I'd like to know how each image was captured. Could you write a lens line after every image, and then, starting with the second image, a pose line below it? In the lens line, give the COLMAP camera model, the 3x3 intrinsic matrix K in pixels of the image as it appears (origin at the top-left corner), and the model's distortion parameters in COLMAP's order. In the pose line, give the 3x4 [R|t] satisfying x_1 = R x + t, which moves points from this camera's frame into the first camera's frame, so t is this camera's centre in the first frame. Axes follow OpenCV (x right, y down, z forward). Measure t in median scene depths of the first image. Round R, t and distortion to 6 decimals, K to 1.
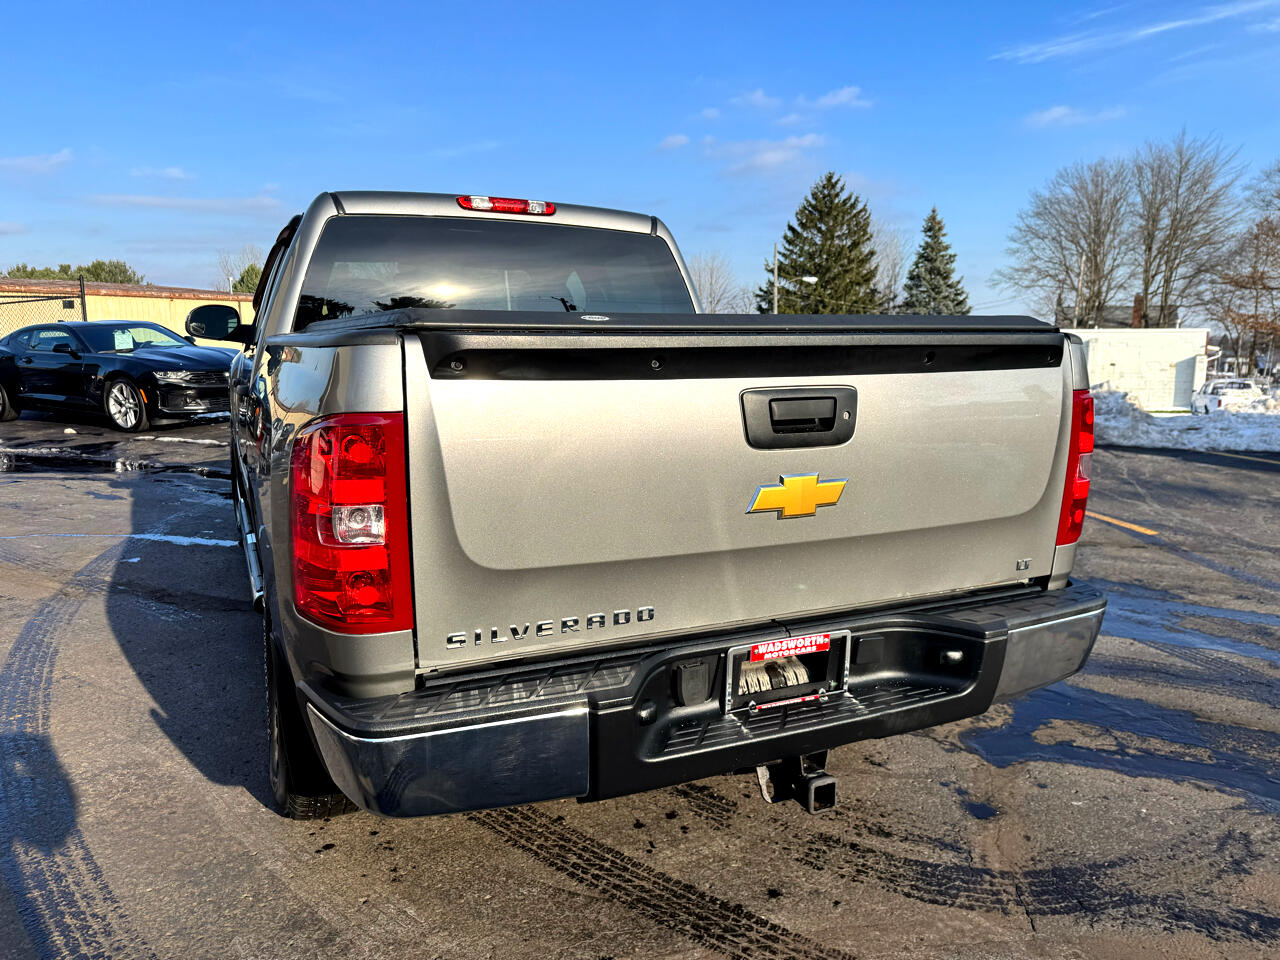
lens RADIAL K [[876.4, 0, 644.7], [0, 876.4, 505.9], [0, 0, 1]] dist [0.034023, -0.048493]
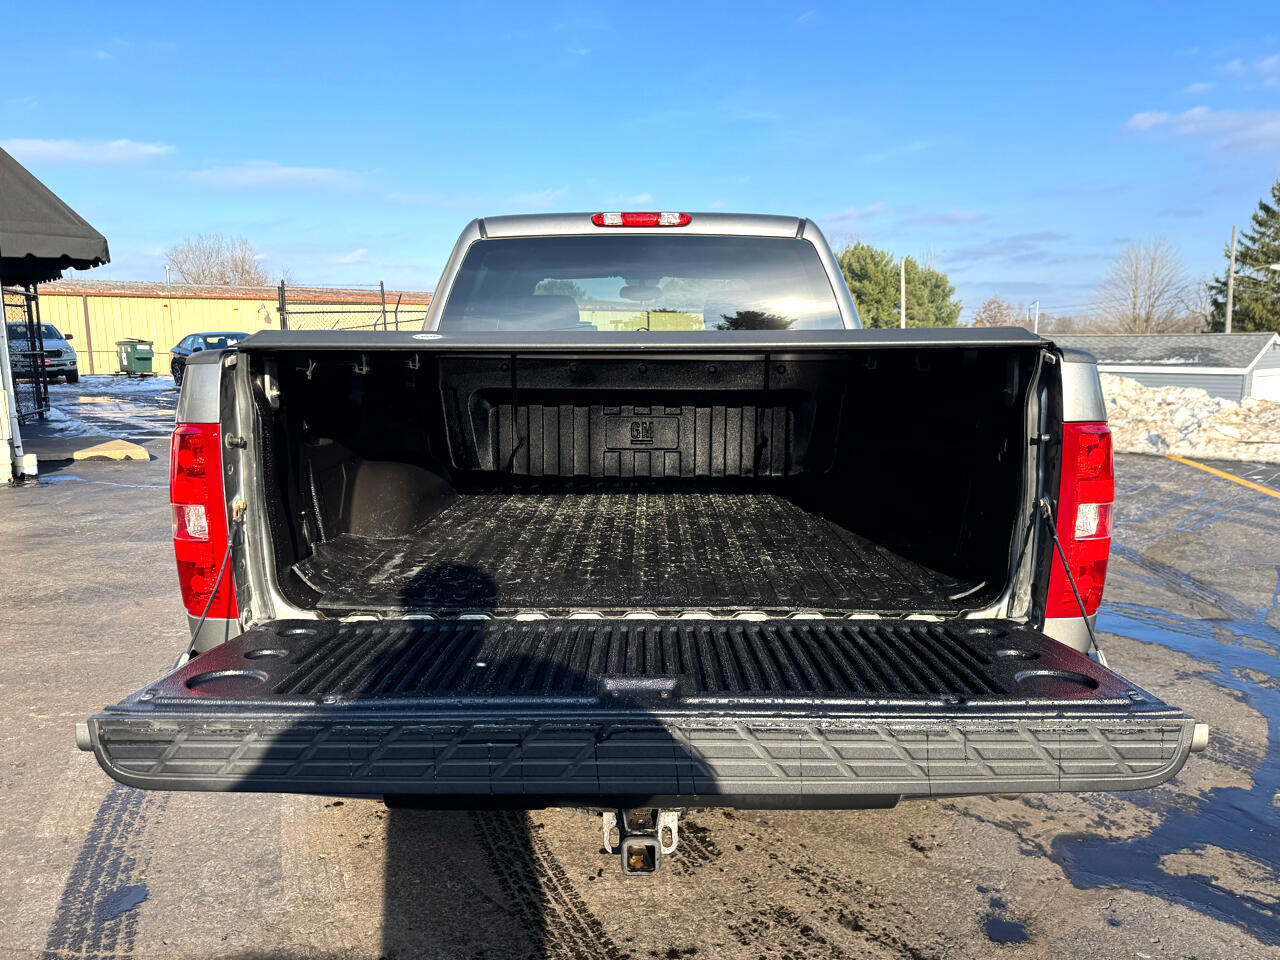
lens RADIAL K [[876.4, 0, 644.7], [0, 876.4, 505.9], [0, 0, 1]] dist [0.034023, -0.048493]
pose [[0.912229, 0.073003, -0.403123, 0.321131], [-0.077901, 0.996952, 0.004259, -0.019594], [0.402206, 0.027518, 0.915136, 0.094534]]
